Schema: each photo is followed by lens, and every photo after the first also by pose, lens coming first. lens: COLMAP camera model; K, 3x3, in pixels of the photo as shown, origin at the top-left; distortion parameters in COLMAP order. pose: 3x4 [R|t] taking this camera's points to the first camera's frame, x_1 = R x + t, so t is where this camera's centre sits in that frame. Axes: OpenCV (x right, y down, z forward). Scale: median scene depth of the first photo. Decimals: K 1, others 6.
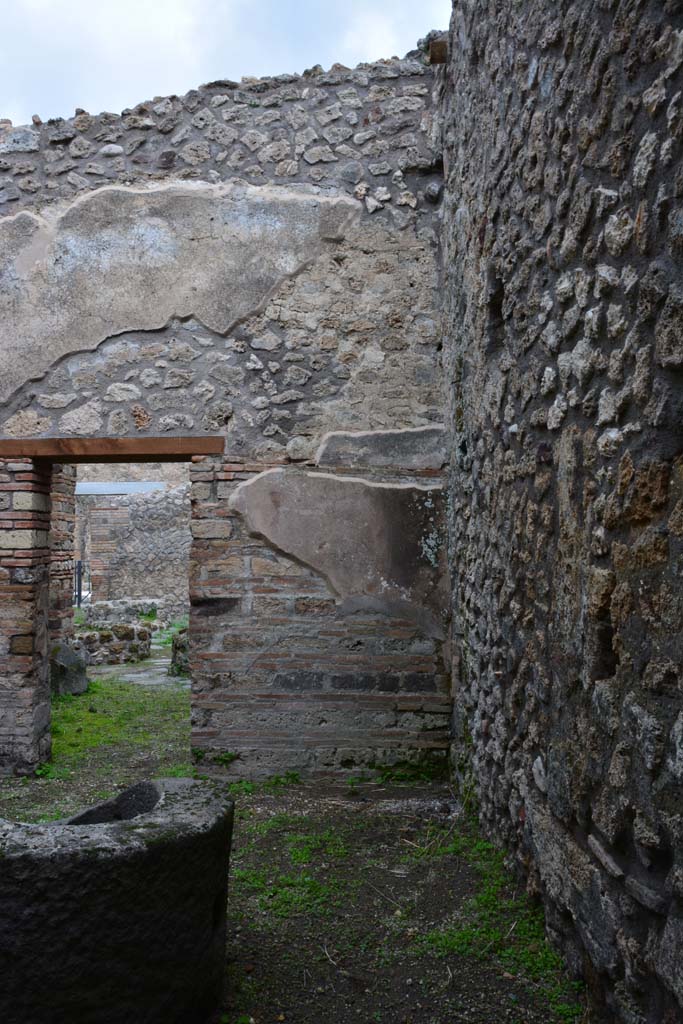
lens RADIAL K [[798.5, 0, 336.2], [0, 798.5, 514.9], [0, 0, 1]] dist [-0.163336, 0.122962]
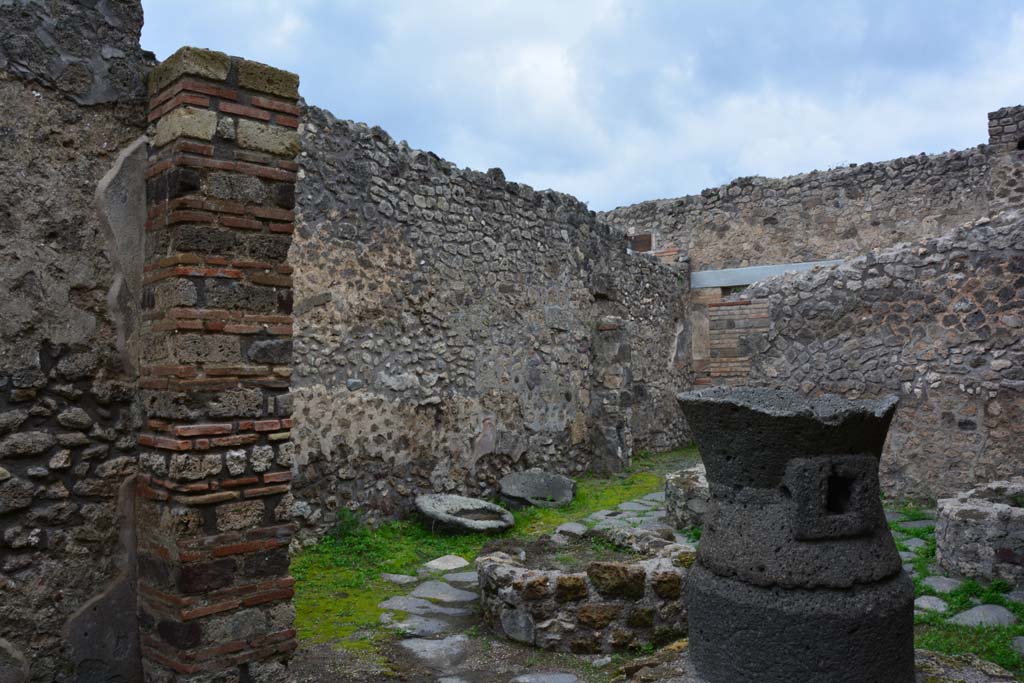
lens RADIAL K [[798.5, 0, 508.1], [0, 798.5, 345.9], [0, 0, 1]] dist [-0.163336, 0.122962]
pose [[0.732803, -0.010201, -0.680364, -0.011704], [0.034249, 0.999173, 0.021908, 0.005415], [0.679578, -0.039356, 0.732547, 0.449832]]
